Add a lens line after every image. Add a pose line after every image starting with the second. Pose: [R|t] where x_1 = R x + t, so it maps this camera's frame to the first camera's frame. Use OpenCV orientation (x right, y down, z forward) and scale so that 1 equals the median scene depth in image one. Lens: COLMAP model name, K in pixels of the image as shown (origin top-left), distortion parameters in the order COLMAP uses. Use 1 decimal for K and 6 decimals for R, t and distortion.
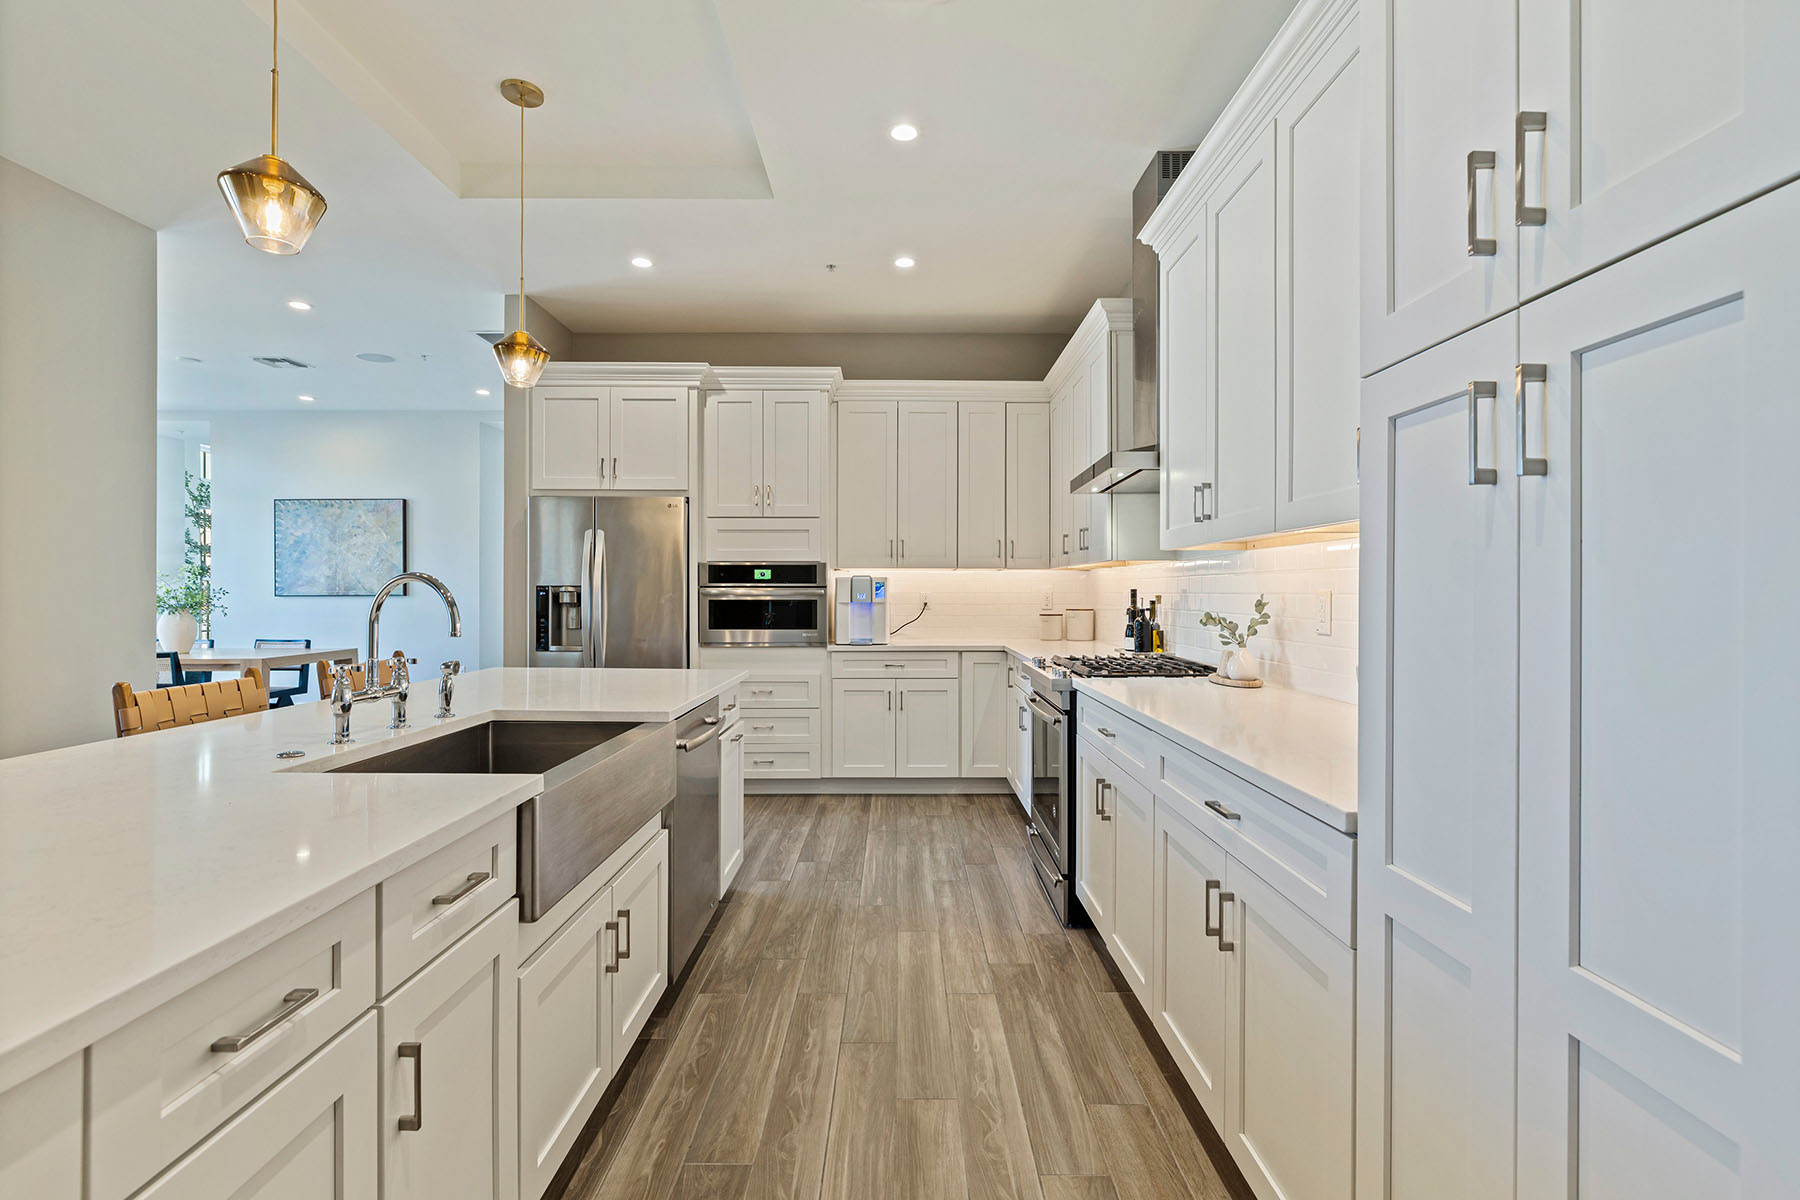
lens RADIAL K [[817.7, 0, 900.7], [0, 817.7, 599.0], [0, 0, 1]] dist [0.000543, -0.000078]
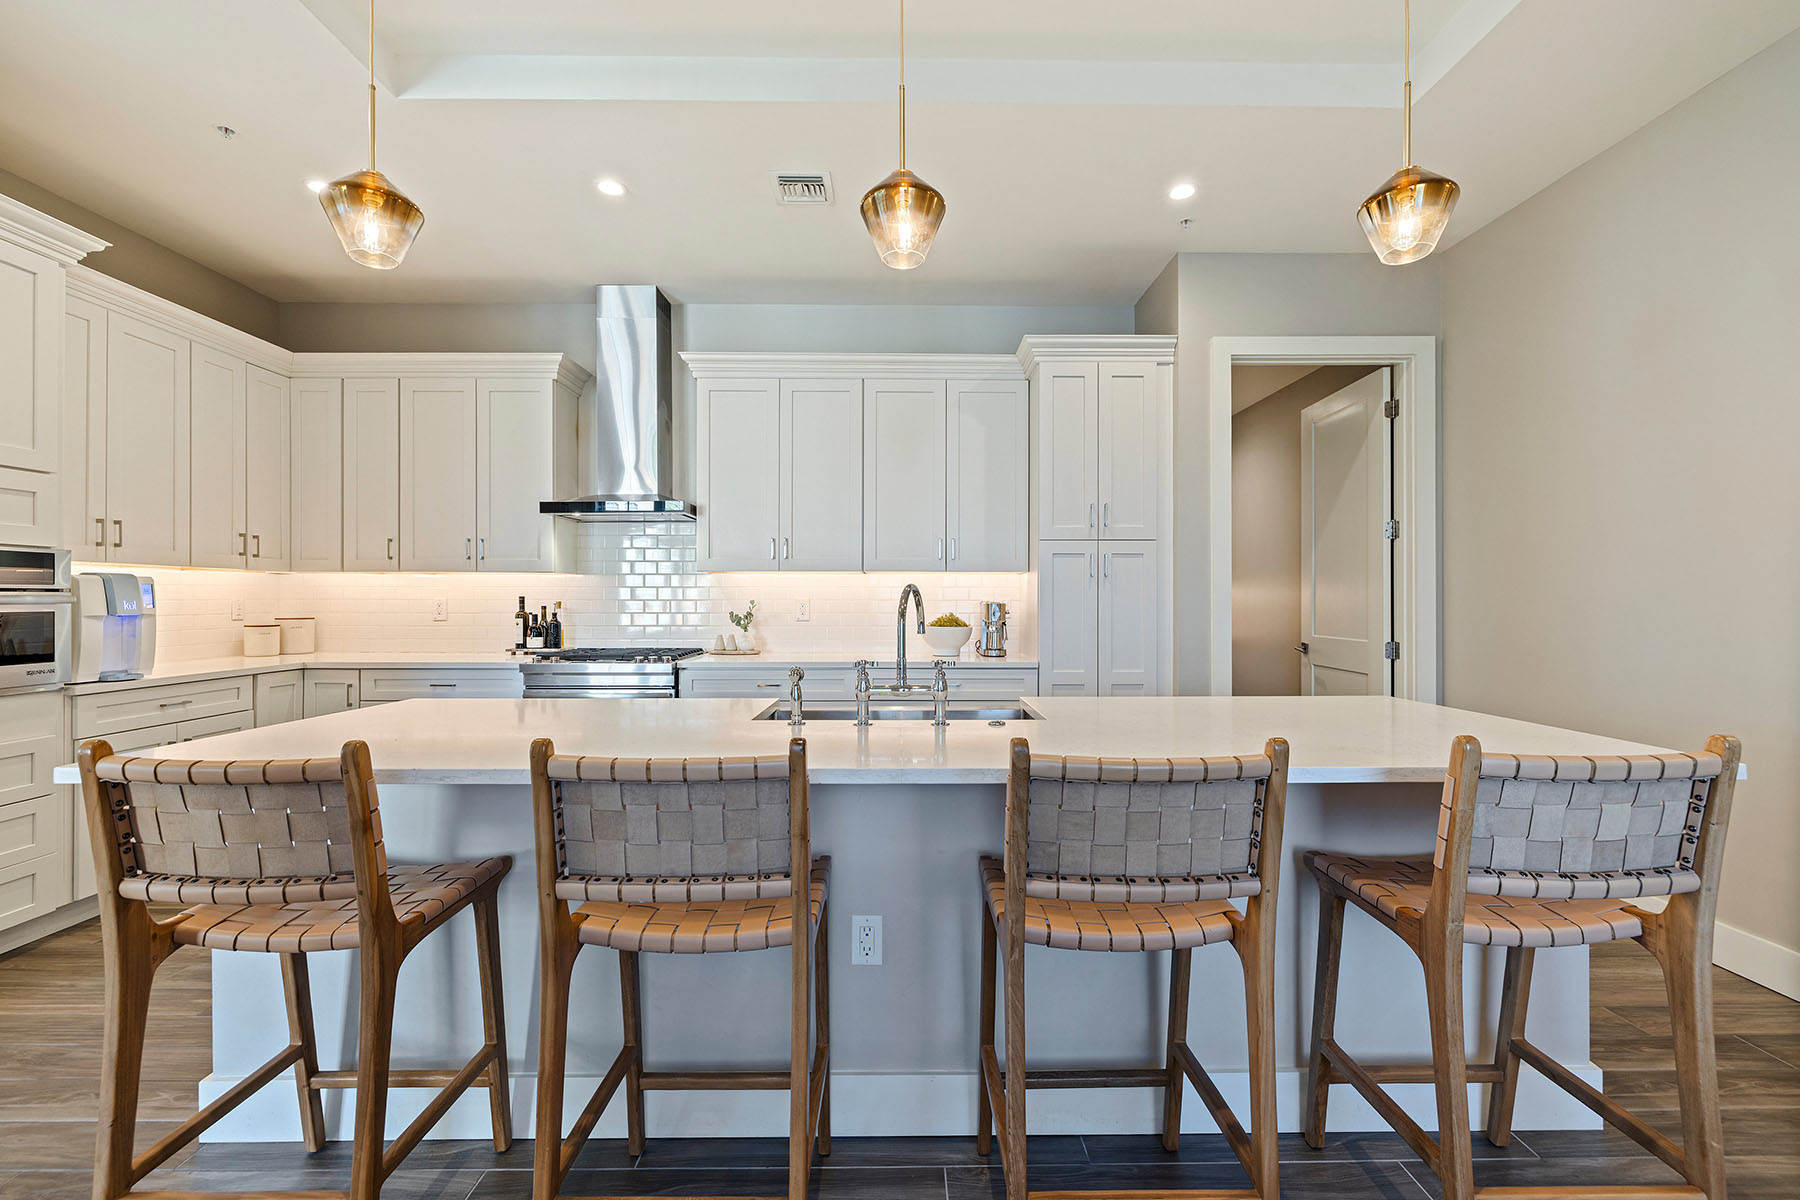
lens RADIAL K [[772.9, 0, 910.7], [0, 772.9, 597.0], [0, 0, 1]] dist [0.004894, -0.000613]
pose [[-0.007769, 0.000926, 0.999969, -0.668387], [0.006986, 0.999975, -0.000871, -0.005079], [-0.999945, 0.006979, -0.007775, 0.378095]]
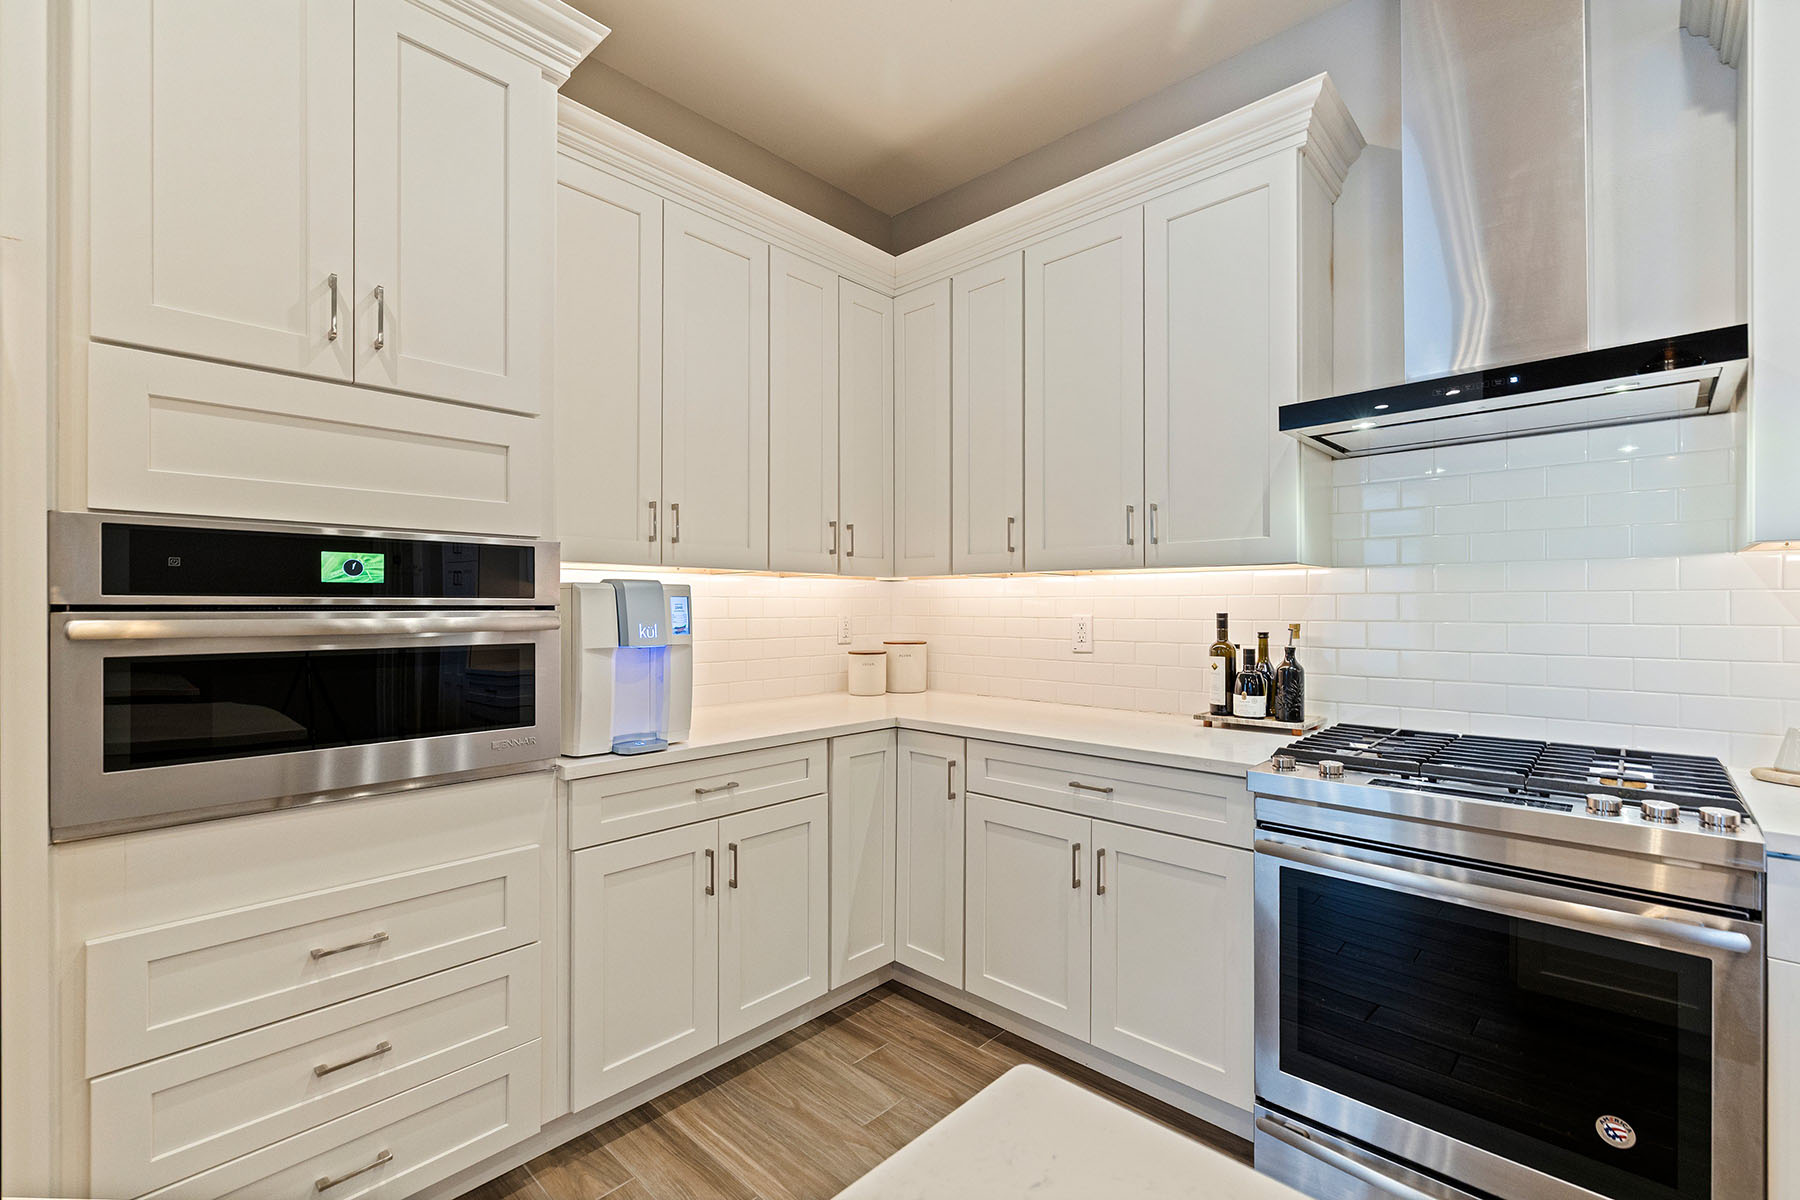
lens RADIAL K [[772.9, 0, 895.0], [0, 772.9, 606.1], [0, 0, 1]] dist [0.004894, -0.000613]
pose [[0.690918, 0.000502, 0.722933, -0.238052], [0.005618, 0.999966, -0.006064, -0.012595], [-0.722911, 0.008251, 0.690892, 0.643698]]
